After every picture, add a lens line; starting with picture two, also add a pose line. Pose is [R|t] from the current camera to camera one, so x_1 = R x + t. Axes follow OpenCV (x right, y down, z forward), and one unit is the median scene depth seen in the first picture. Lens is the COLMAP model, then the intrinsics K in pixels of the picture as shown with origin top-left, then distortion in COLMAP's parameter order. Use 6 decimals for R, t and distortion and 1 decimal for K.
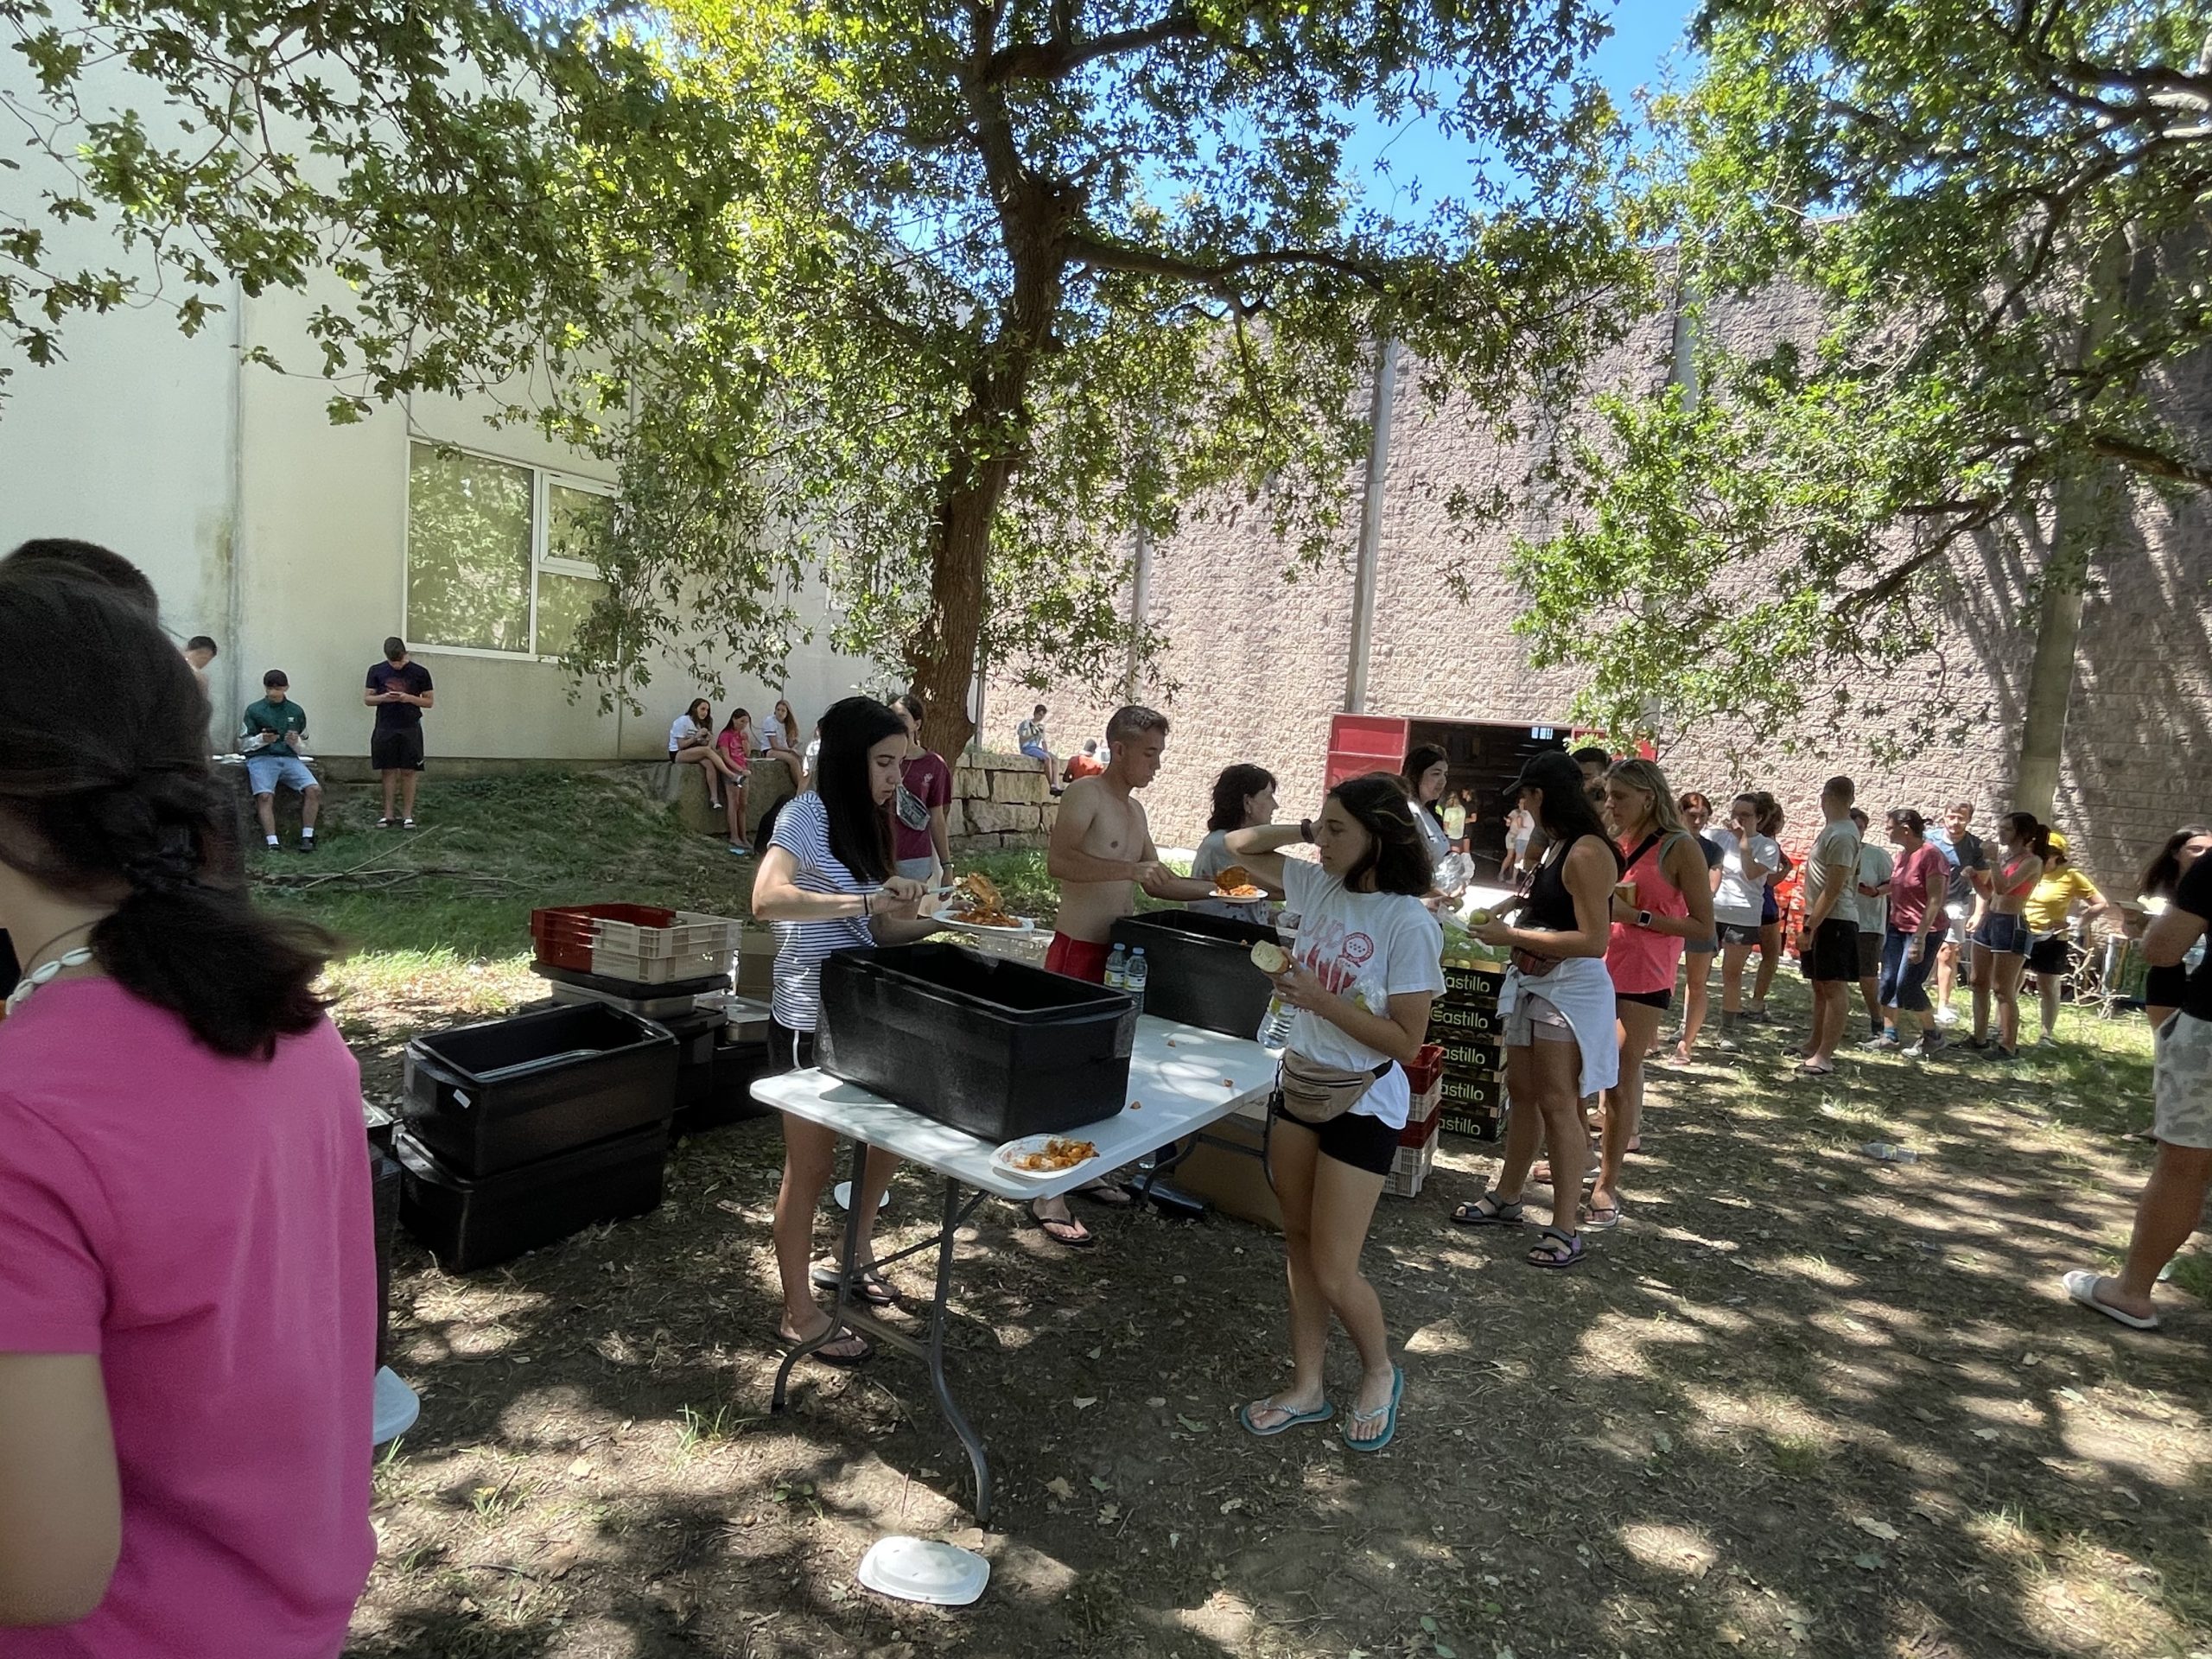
lens RADIAL K [[1146.9, 0, 1088.7], [0, 1146.9, 825.5], [0, 0, 1]] dist [-0.032963, 0.028811]
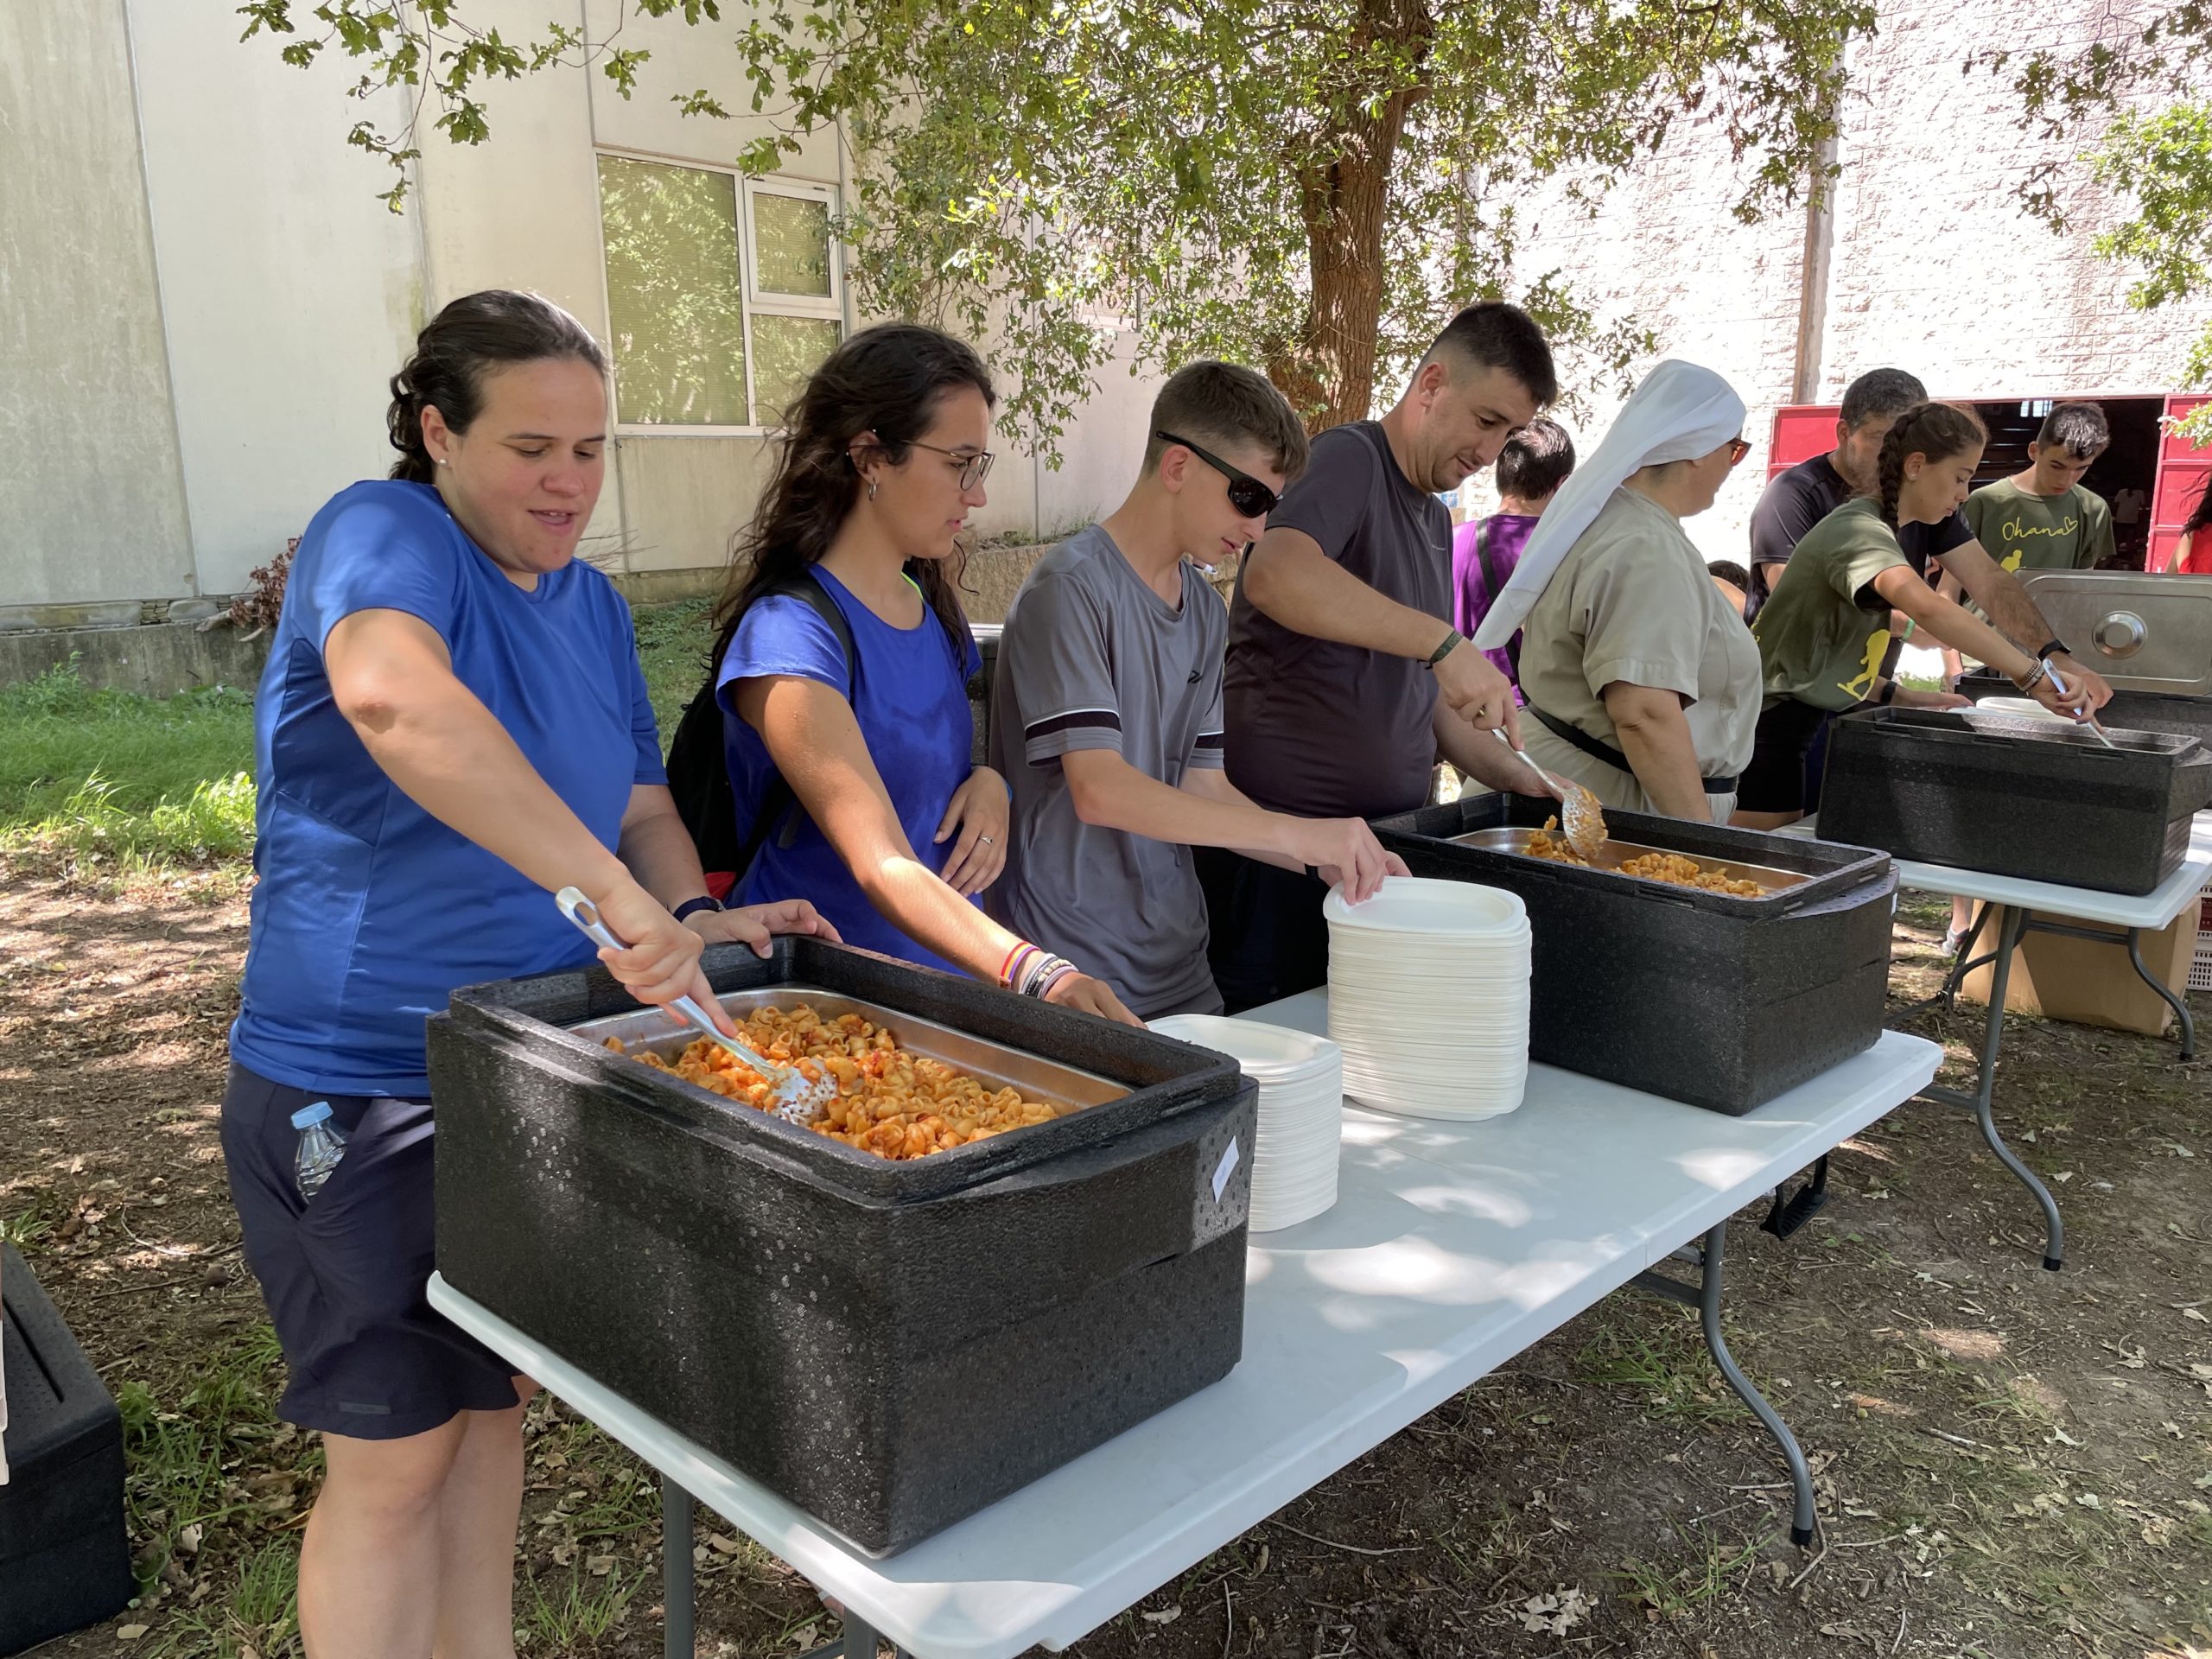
lens RADIAL K [[1631.5, 0, 1099.4], [0, 1631.5, 850.7], [0, 0, 1]] dist [0.065863, -0.087417]
pose [[0.989342, -0.056896, -0.134033, -0.136456], [0.075340, 0.987726, 0.136829, -0.000395], [0.124603, -0.145468, 0.981485, -0.119687]]
